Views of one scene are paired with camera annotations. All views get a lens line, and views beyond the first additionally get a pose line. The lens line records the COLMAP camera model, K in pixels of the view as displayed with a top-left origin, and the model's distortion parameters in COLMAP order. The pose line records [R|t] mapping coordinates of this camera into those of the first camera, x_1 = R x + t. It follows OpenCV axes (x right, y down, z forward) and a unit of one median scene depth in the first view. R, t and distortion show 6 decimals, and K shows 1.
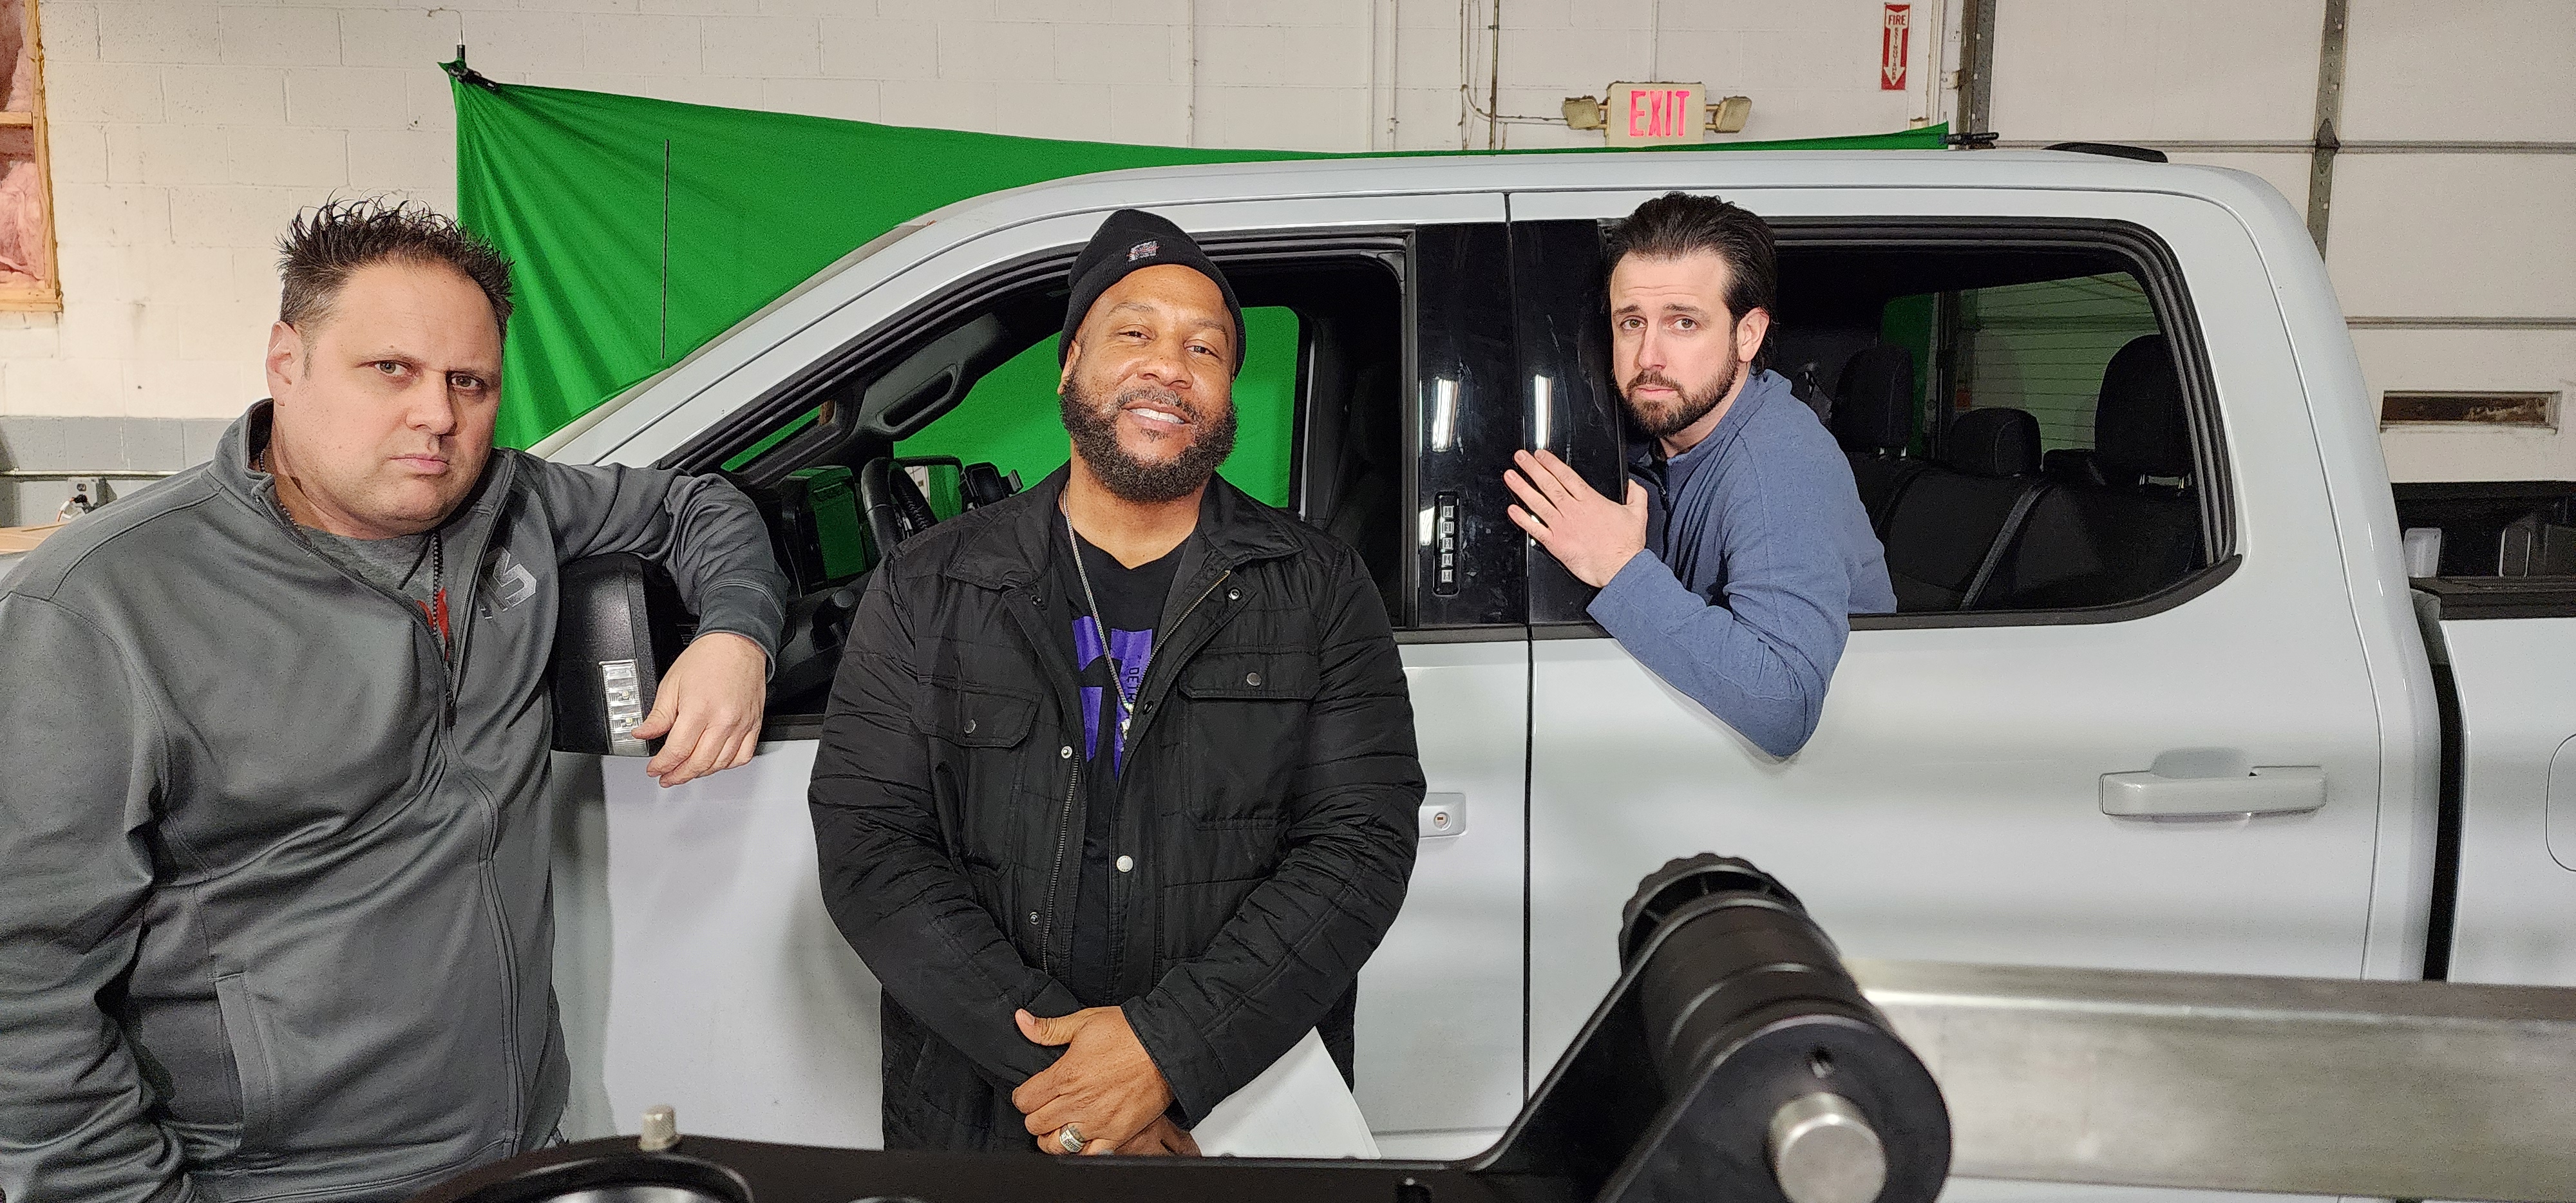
lens RADIAL K [[1705.9, 0, 1288.0], [0, 1705.9, 601.5], [0, 0, 1]] dist [0.034914, 0.001075]
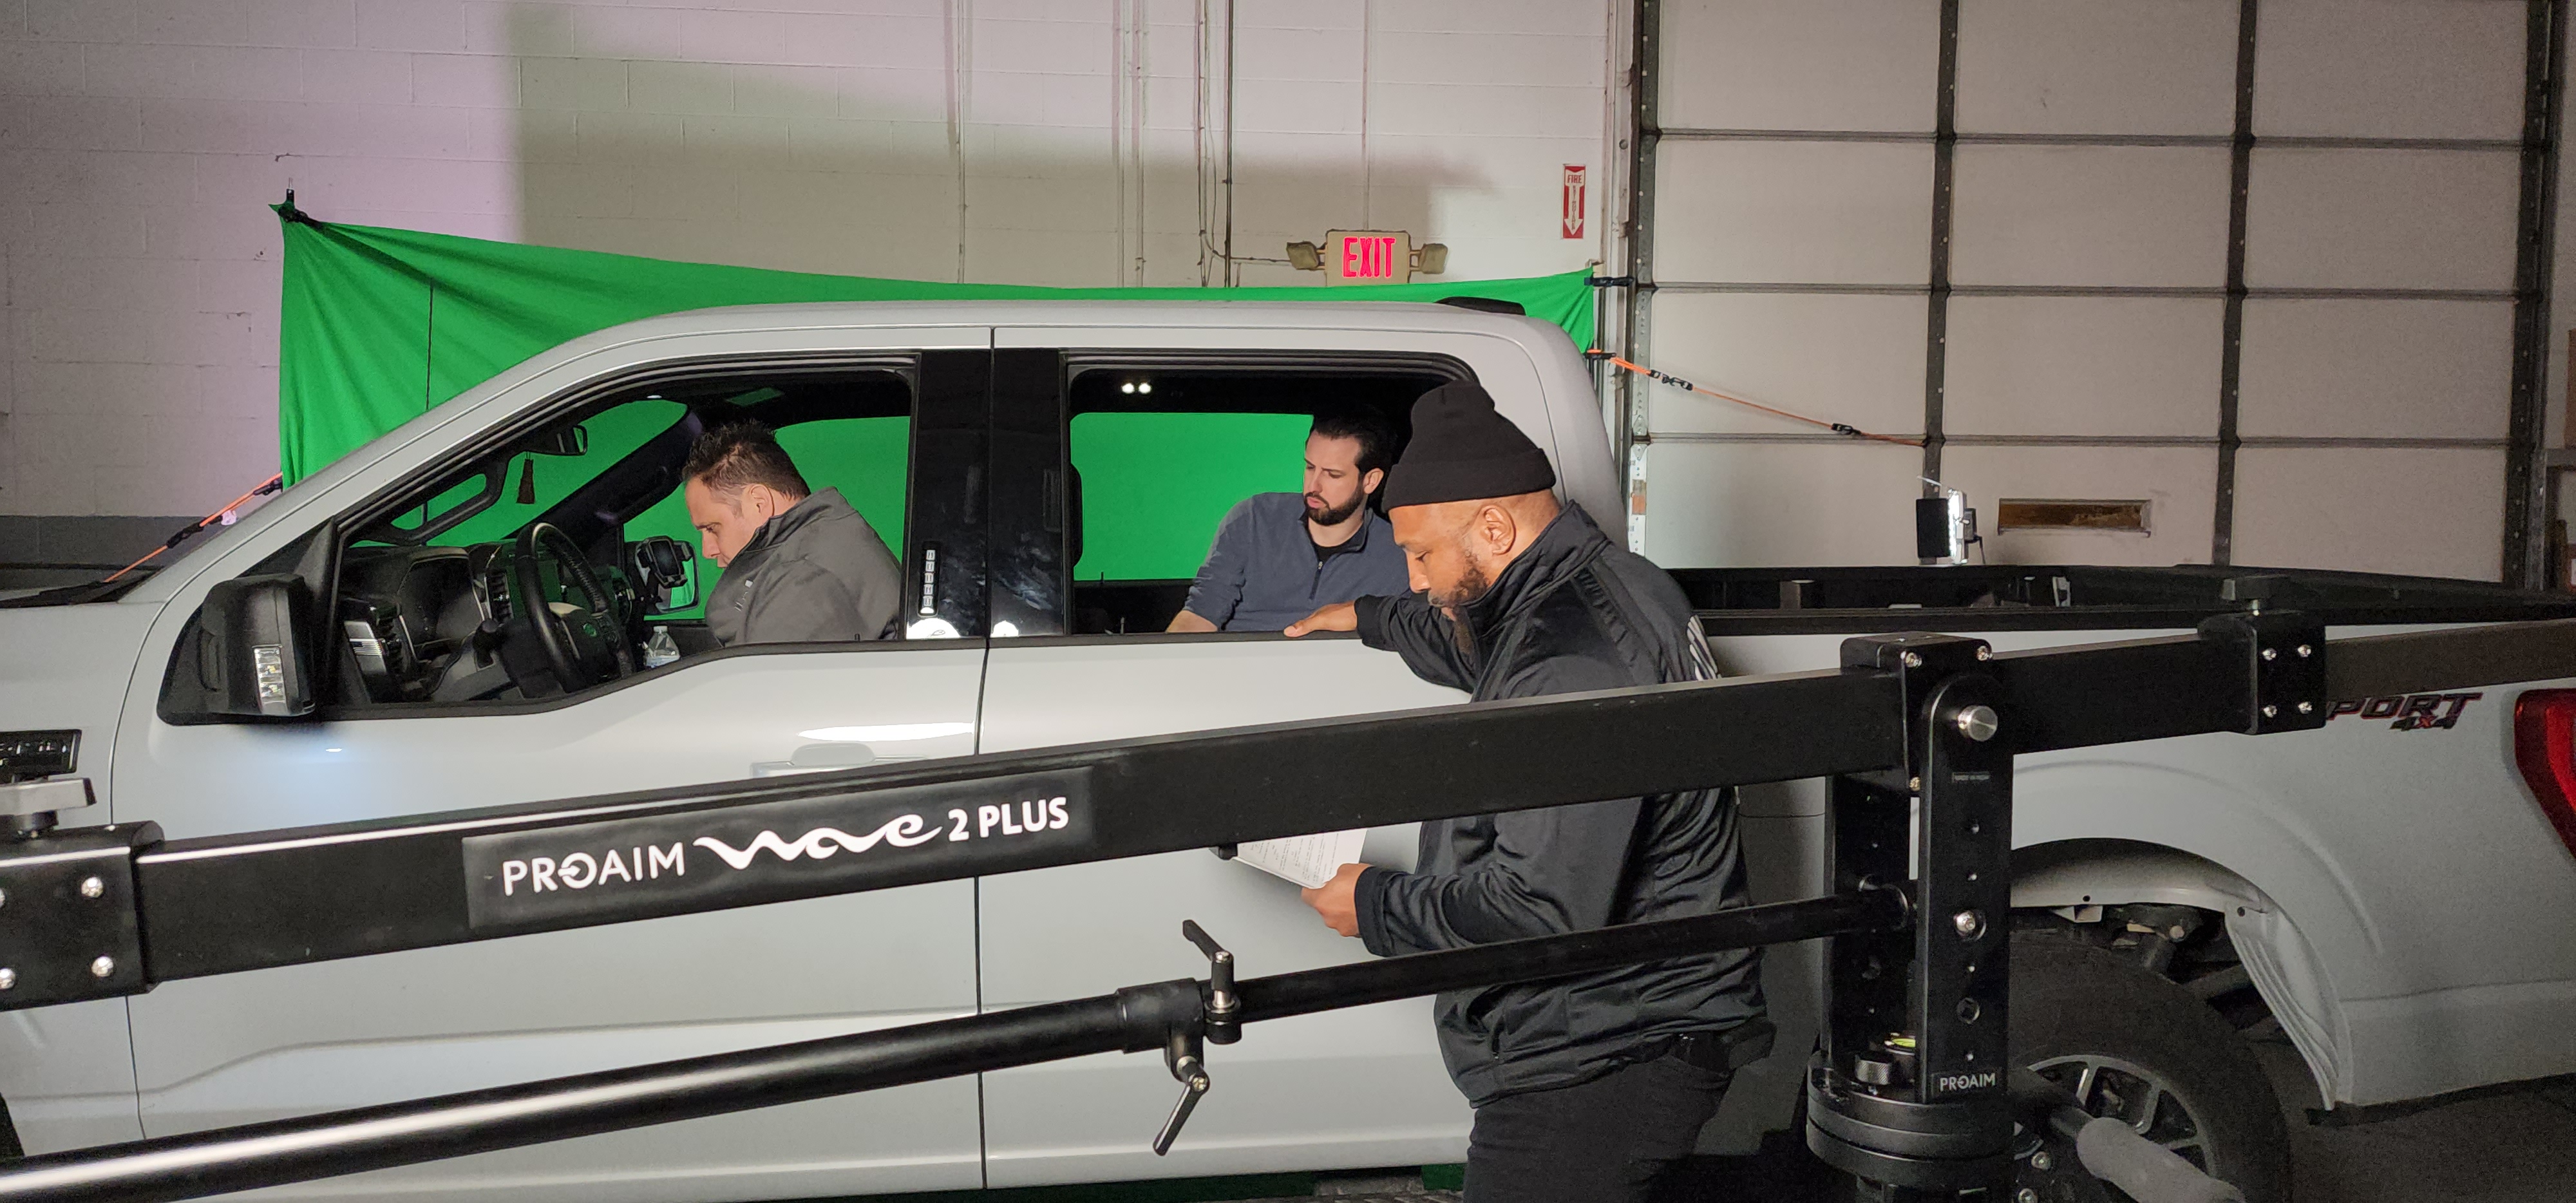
lens RADIAL K [[1702.5, 0, 1257.5], [0, 1702.5, 568.9], [0, 0, 1]] dist [0.084317, -0.084419]
pose [[0.999191, 0.000259, 0.040219, 0.094955], [0.003315, 0.996048, -0.088752, 0.025701], [-0.040083, 0.088814, 0.995241, -0.119841]]
